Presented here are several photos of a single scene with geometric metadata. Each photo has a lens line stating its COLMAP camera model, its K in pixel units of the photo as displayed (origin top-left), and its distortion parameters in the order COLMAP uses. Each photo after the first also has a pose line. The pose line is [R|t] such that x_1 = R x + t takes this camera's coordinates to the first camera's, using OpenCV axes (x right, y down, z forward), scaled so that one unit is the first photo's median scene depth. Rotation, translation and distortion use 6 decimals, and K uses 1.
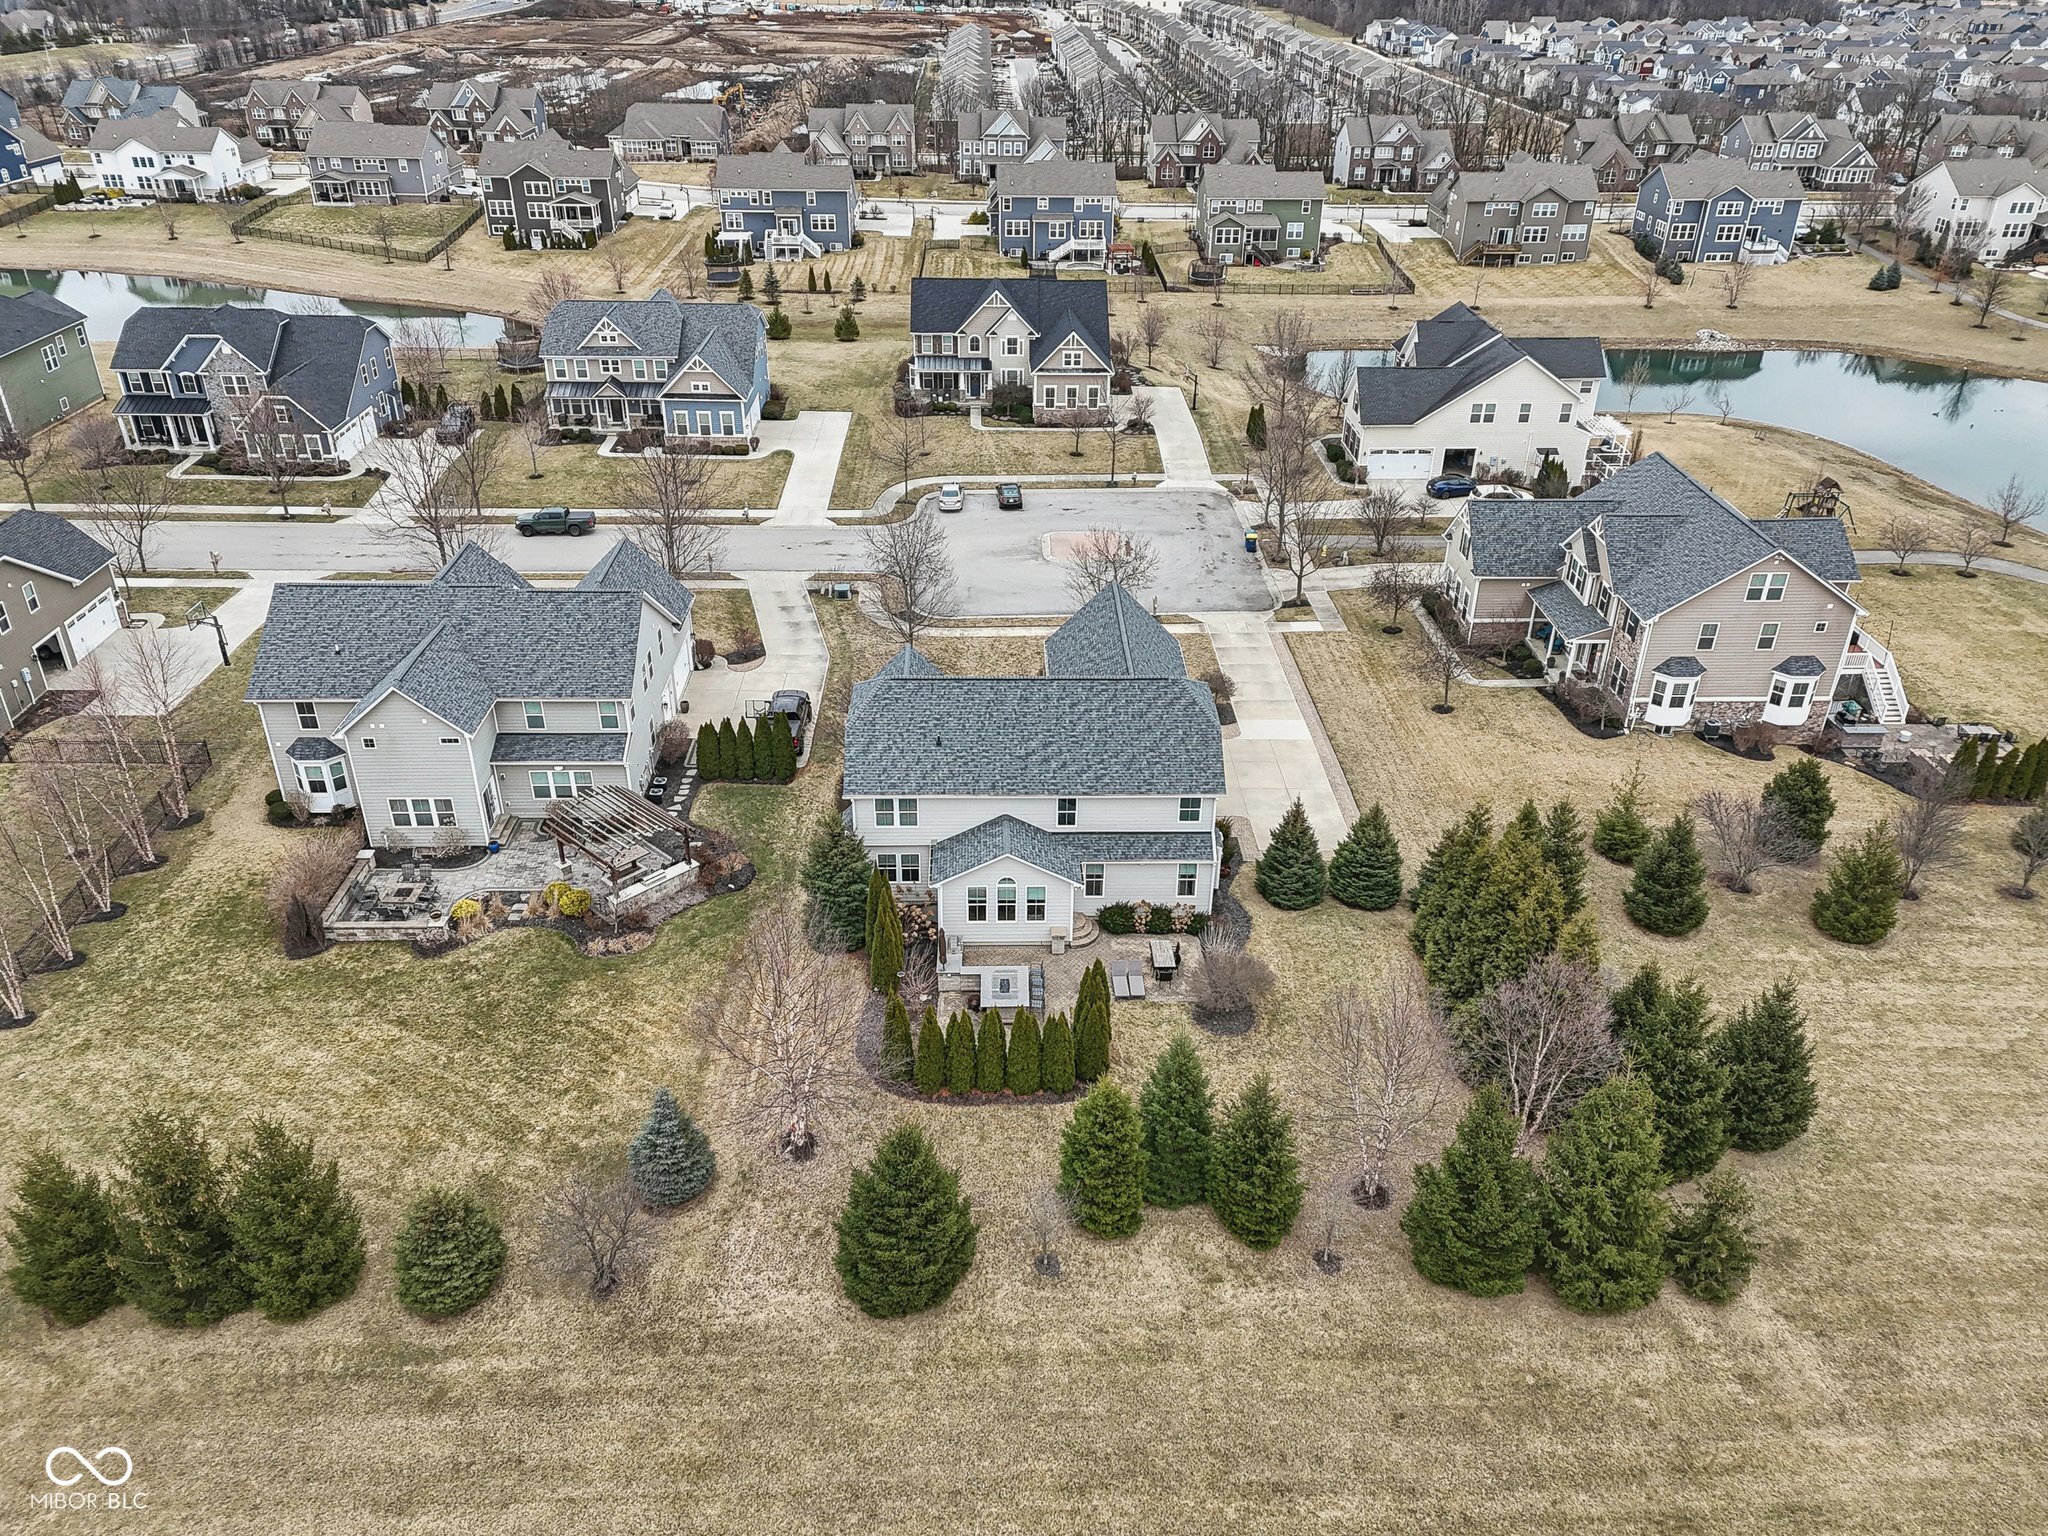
lens RADIAL K [[1489.3, 0, 1030.2], [0, 1489.3, 770.7], [0, 0, 1]] dist [0.079554, -0.060407]
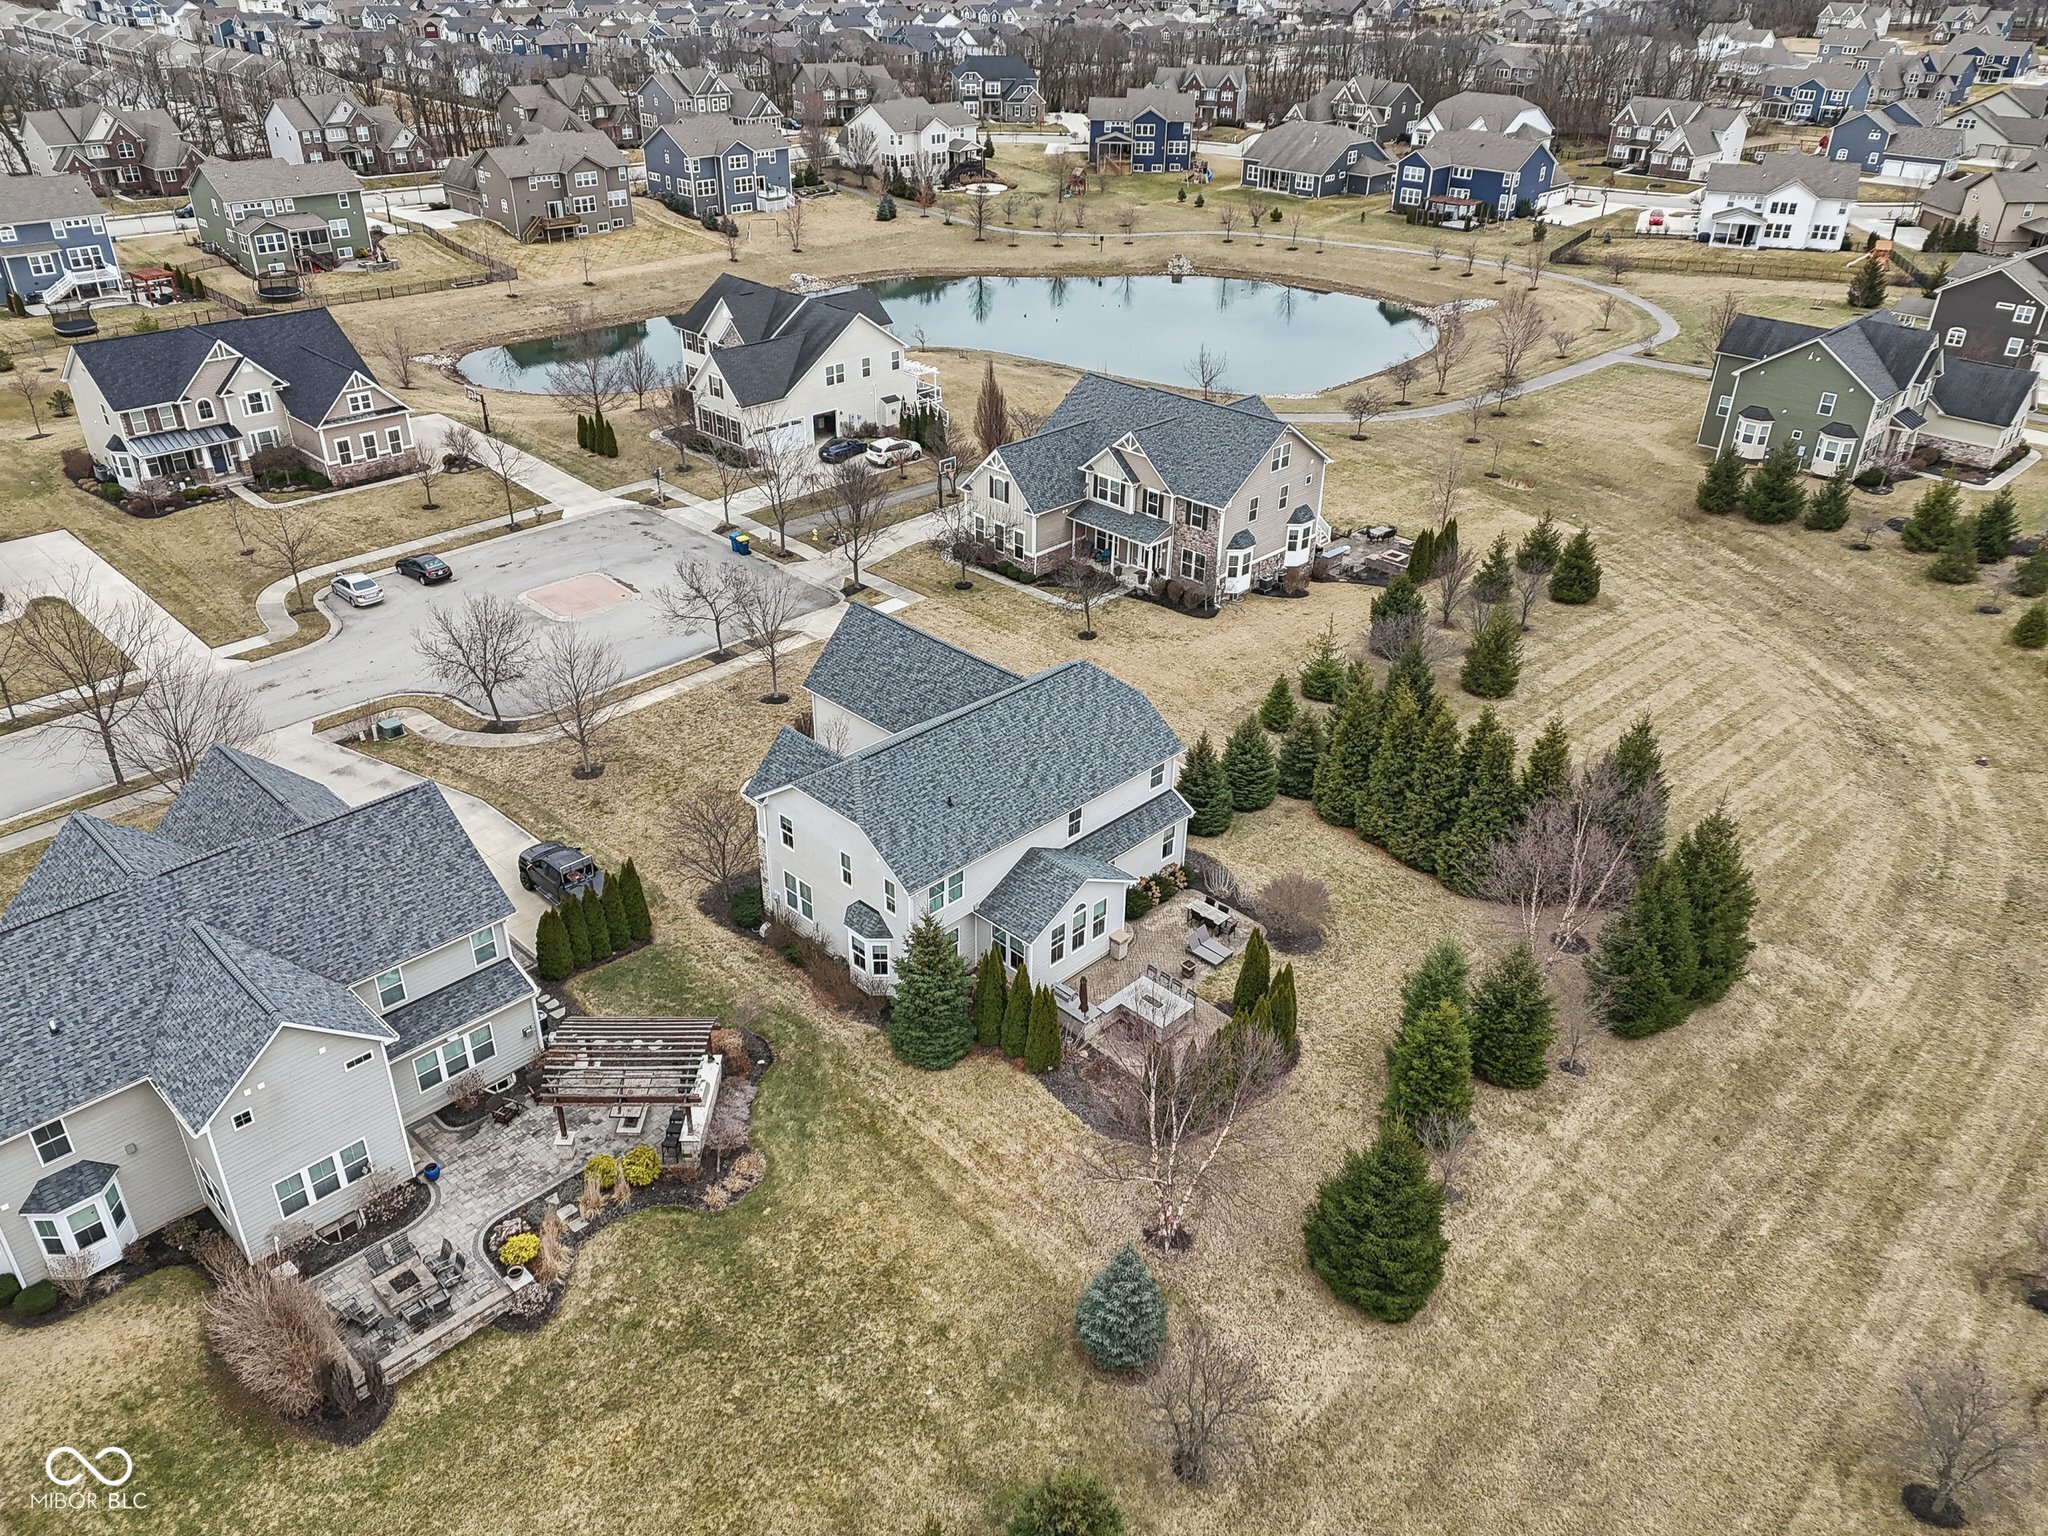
lens RADIAL K [[1480.9, 0, 1024.0], [0, 1480.9, 768.0], [0, 0, 1]] dist [0.092434, -0.082459]
pose [[0.723567, -0.347117, 0.596624, -0.318050], [0.334972, 0.932334, 0.136190, -0.083441], [-0.603527, 0.101309, 0.790880, 0.140350]]
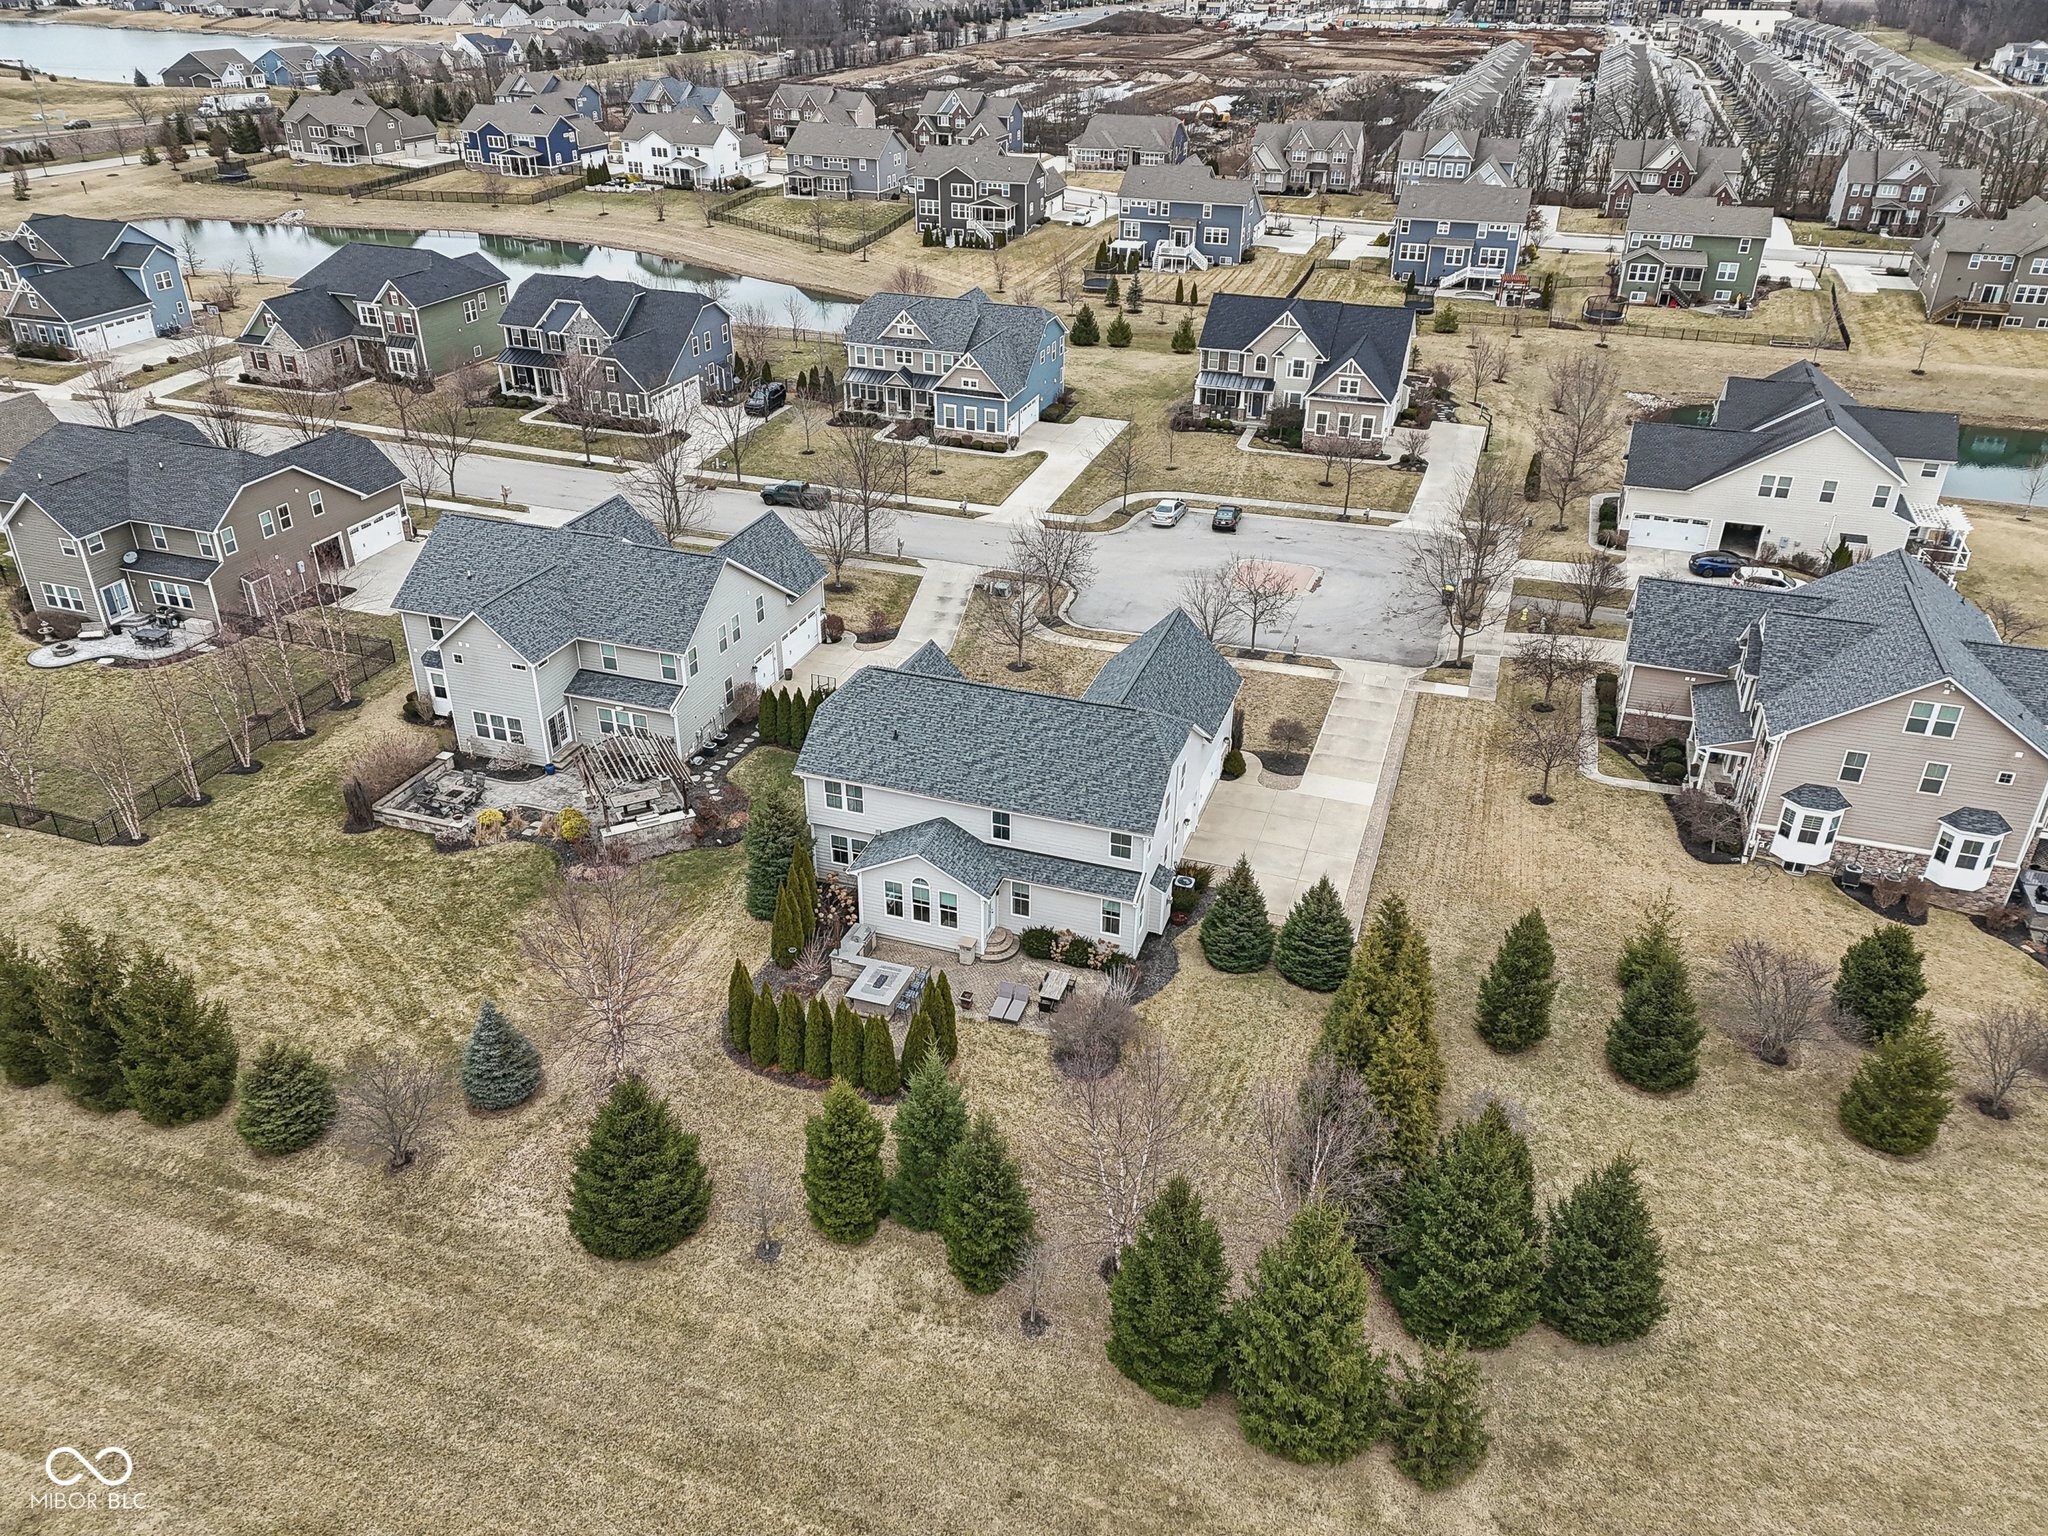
lens RADIAL K [[1489.3, 0, 1030.2], [0, 1489.3, 770.7], [0, 0, 1]] dist [0.079554, -0.060407]
pose [[0.939918, 0.165828, -0.298420, 0.187345], [-0.168385, 0.985569, 0.017314, -0.016276], [0.296985, 0.033976, 0.954277, 0.032246]]
